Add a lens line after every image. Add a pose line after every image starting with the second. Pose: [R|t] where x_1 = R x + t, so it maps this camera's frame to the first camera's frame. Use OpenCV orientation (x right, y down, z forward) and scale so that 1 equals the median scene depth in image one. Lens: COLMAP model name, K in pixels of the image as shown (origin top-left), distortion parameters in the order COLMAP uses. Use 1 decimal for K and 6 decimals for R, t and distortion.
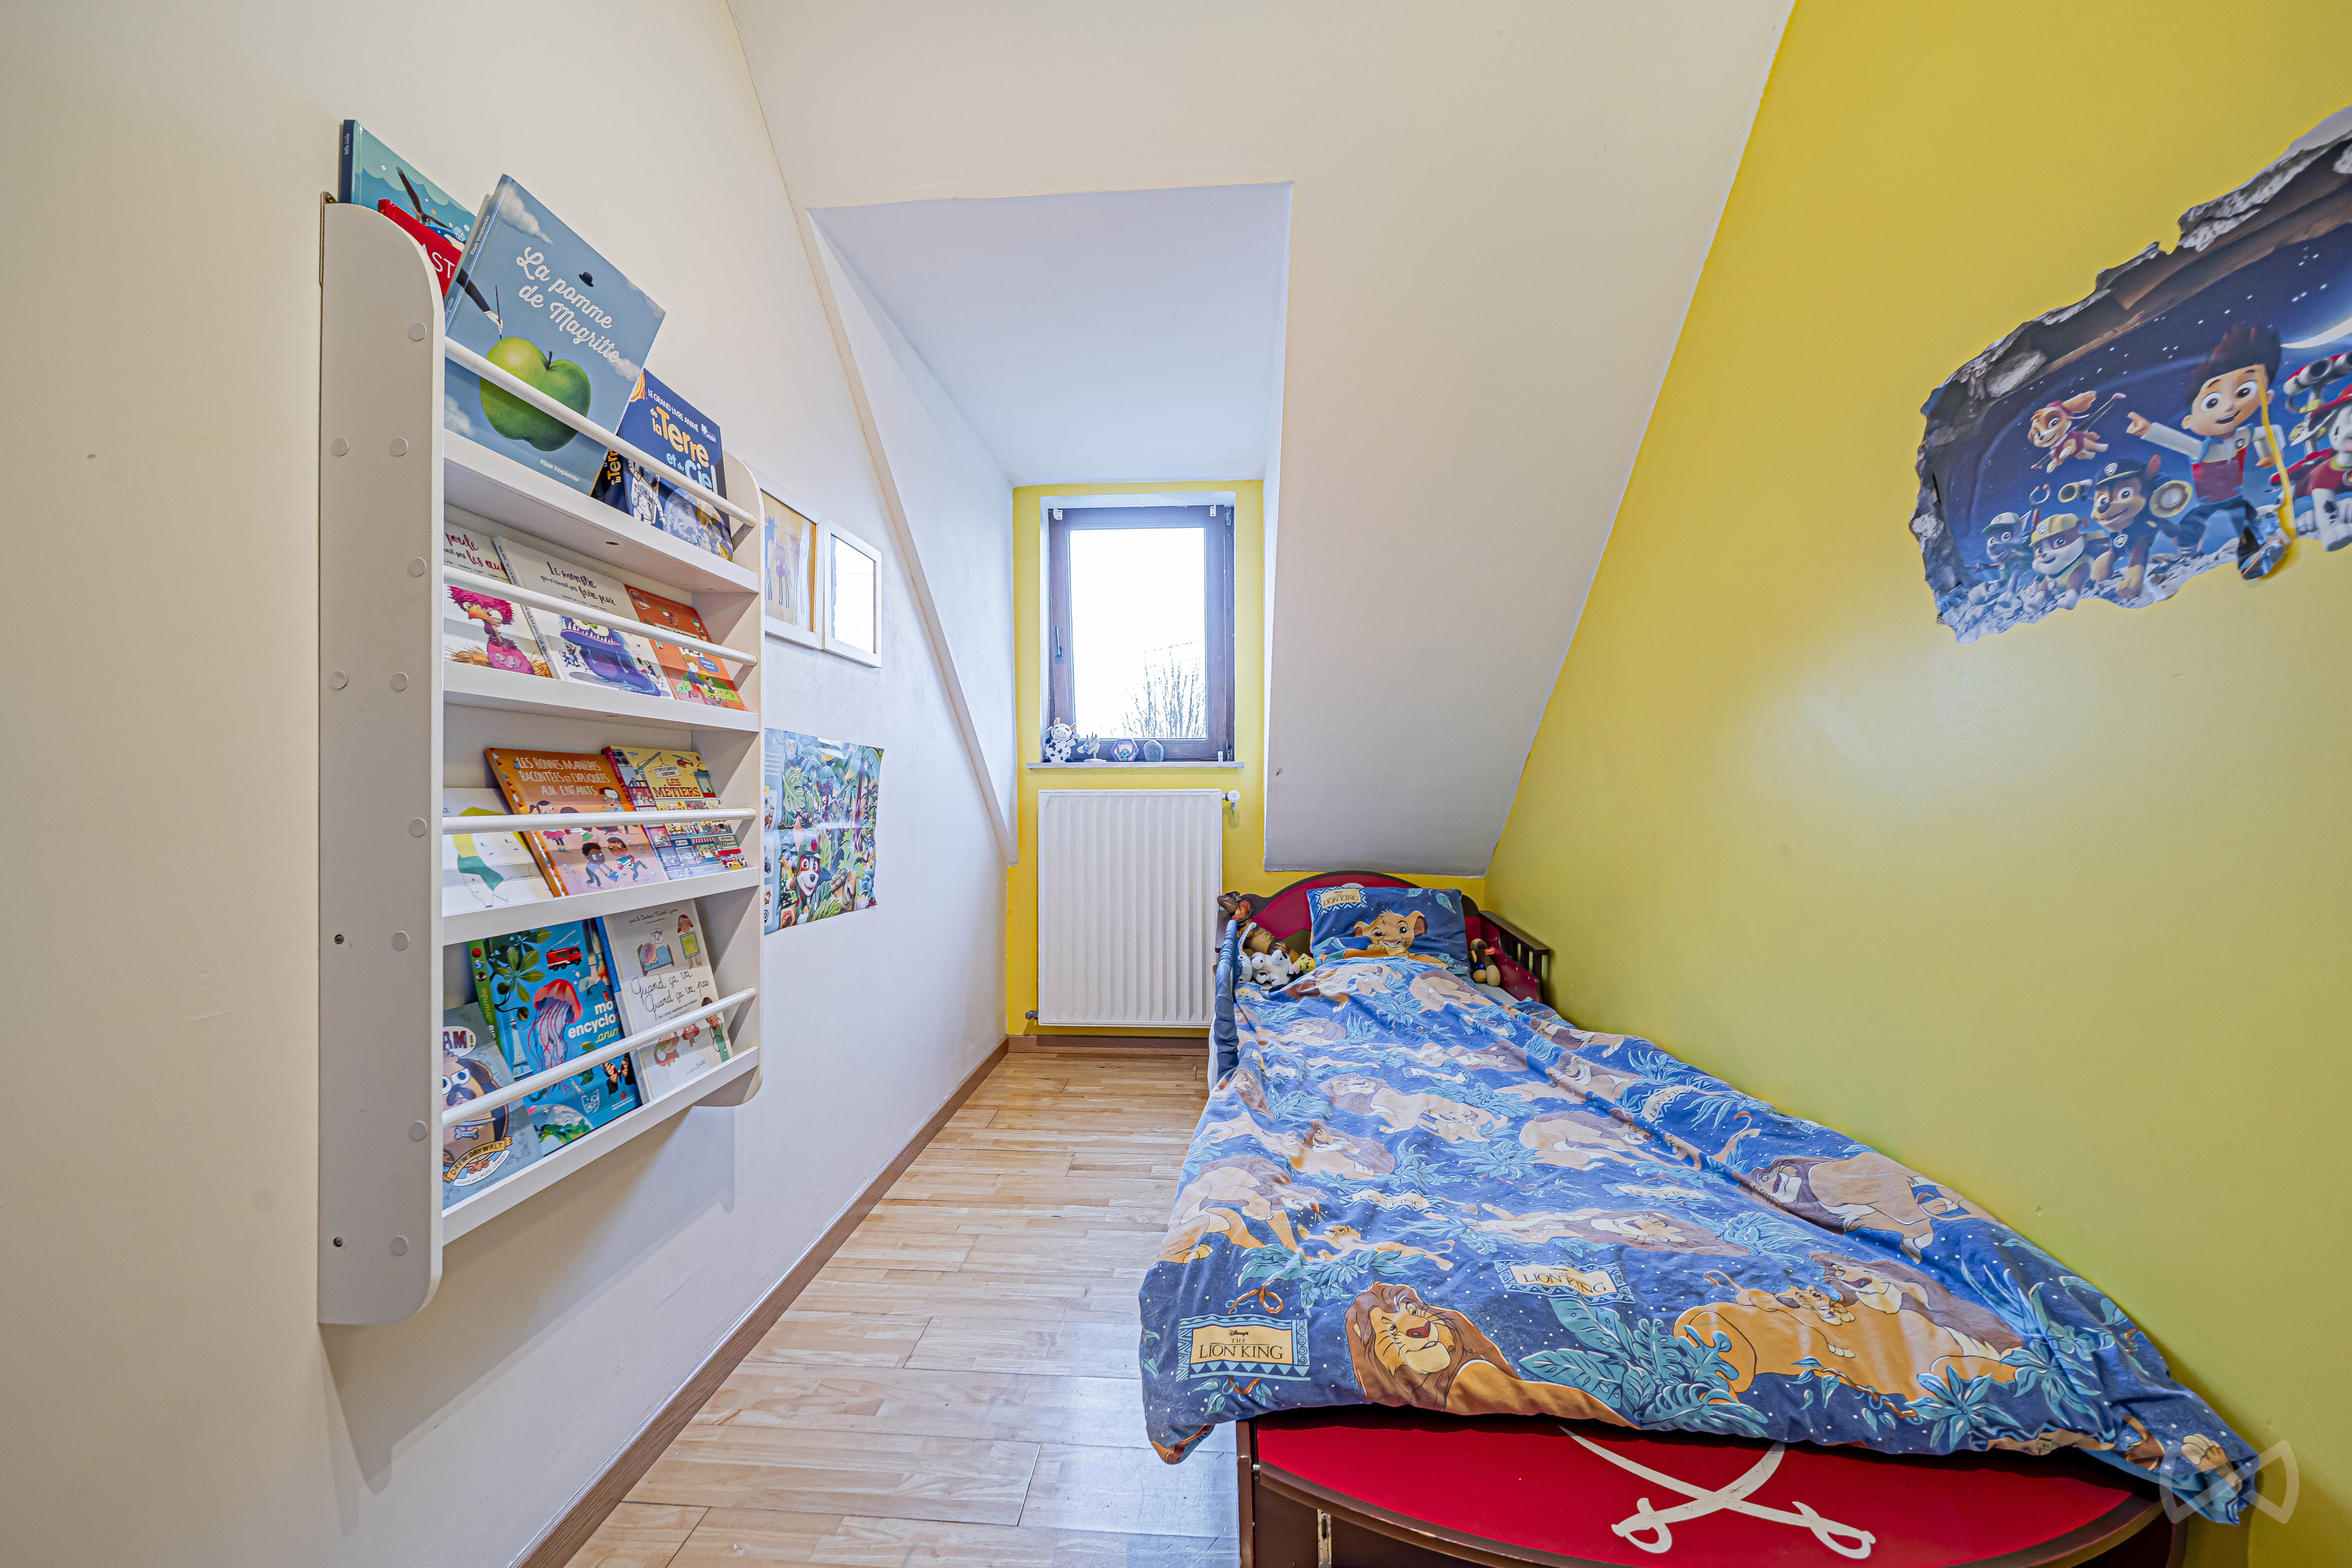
lens RADIAL K [[829.5, 0, 1155.2], [0, 829.5, 803.9], [0, 0, 1]] dist [-0.007305, -0.000003]
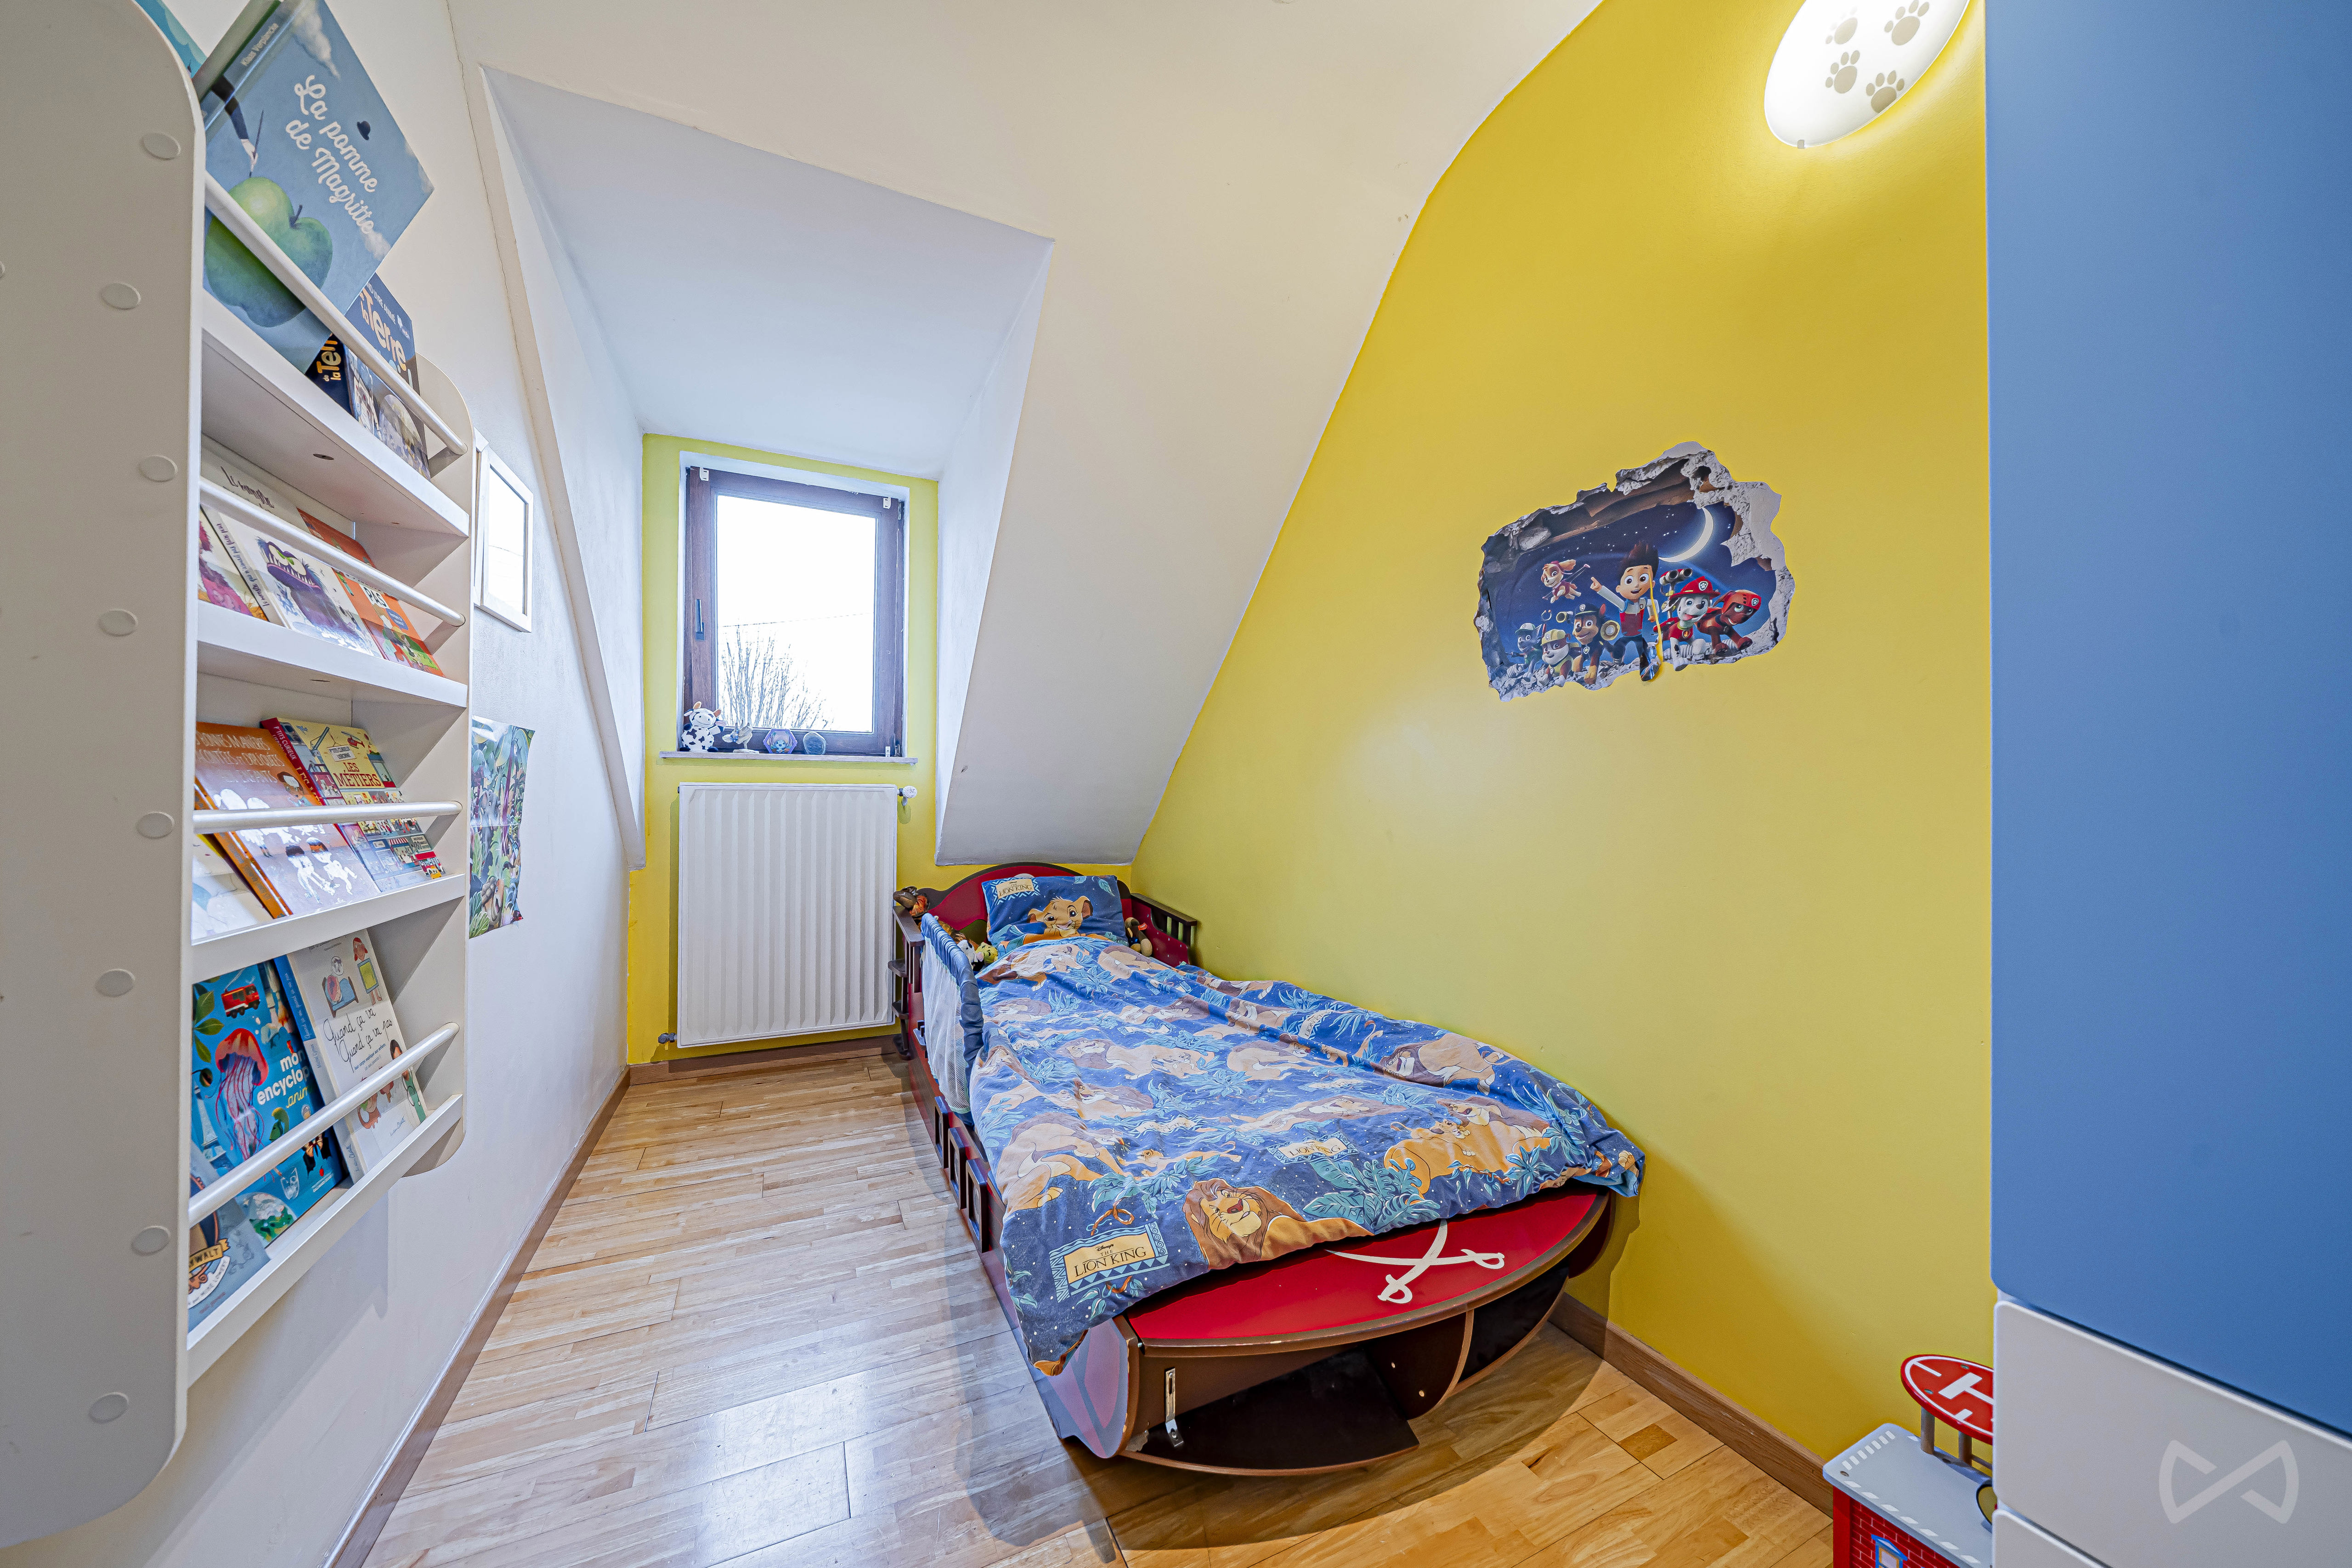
lens RADIAL K [[829.5, 0, 1155.2], [0, 829.5, 803.9], [0, 0, 1]] dist [-0.007305, -0.000003]
pose [[0.869550, 0.003373, 0.493833, -0.345120], [-0.005586, 0.999980, 0.003007, 0.001915], [-0.493813, -0.005374, 0.869552, -0.049647]]
